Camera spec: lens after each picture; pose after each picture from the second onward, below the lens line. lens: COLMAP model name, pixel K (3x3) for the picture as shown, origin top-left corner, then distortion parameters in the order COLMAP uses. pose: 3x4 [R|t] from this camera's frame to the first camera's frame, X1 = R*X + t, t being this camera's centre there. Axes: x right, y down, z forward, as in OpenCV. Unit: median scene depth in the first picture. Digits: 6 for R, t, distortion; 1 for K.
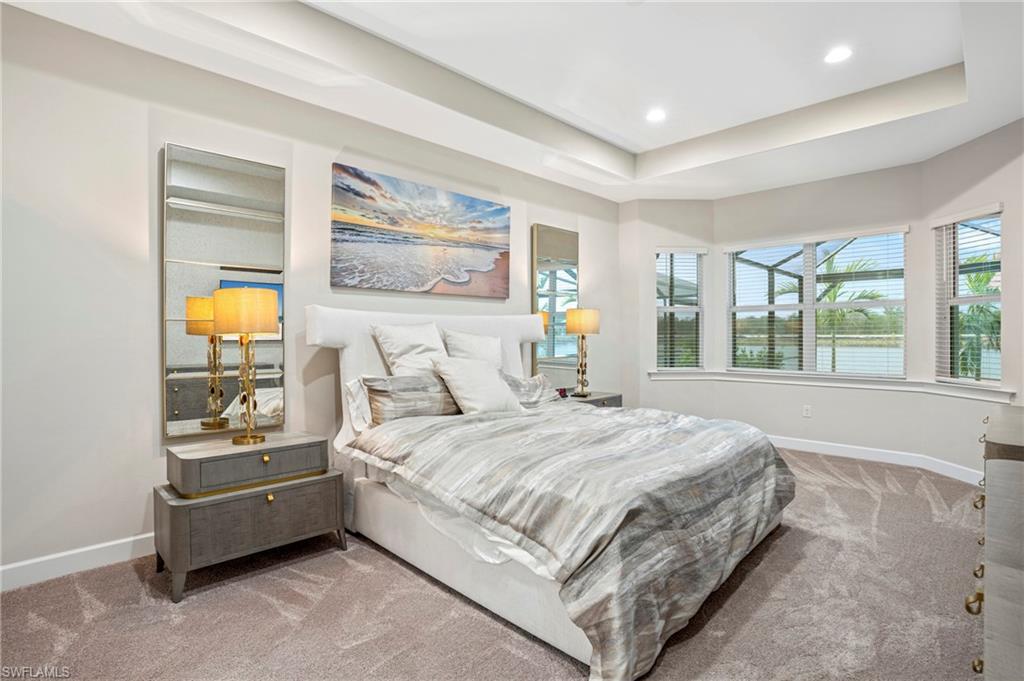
lens RADIAL K [[497.1, 0, 510.8], [0, 497.1, 339.9], [0, 0, 1]] dist [-0.012487, 0.000068]
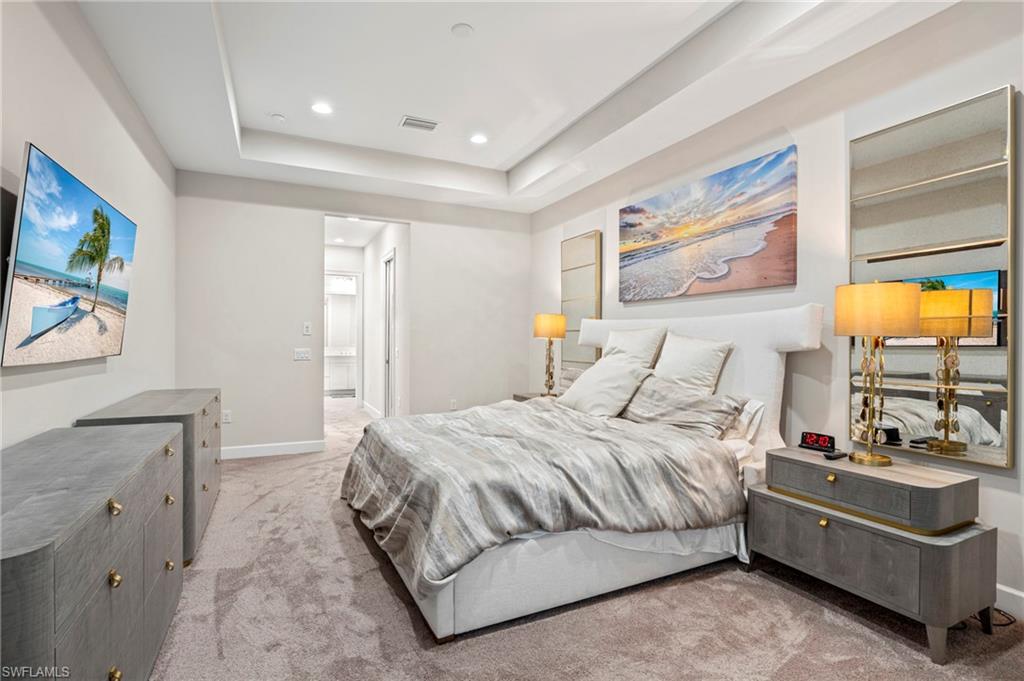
lens RADIAL K [[497.1, 0, 512.1], [0, 497.1, 340.1], [0, 0, 1]] dist [-0.012487, 0.000068]
pose [[-0.332010, 0.003737, -0.943268, 0.838357], [-0.010253, 0.999919, 0.007570, -0.012089], [0.943220, 0.012185, -0.331945, 0.983797]]
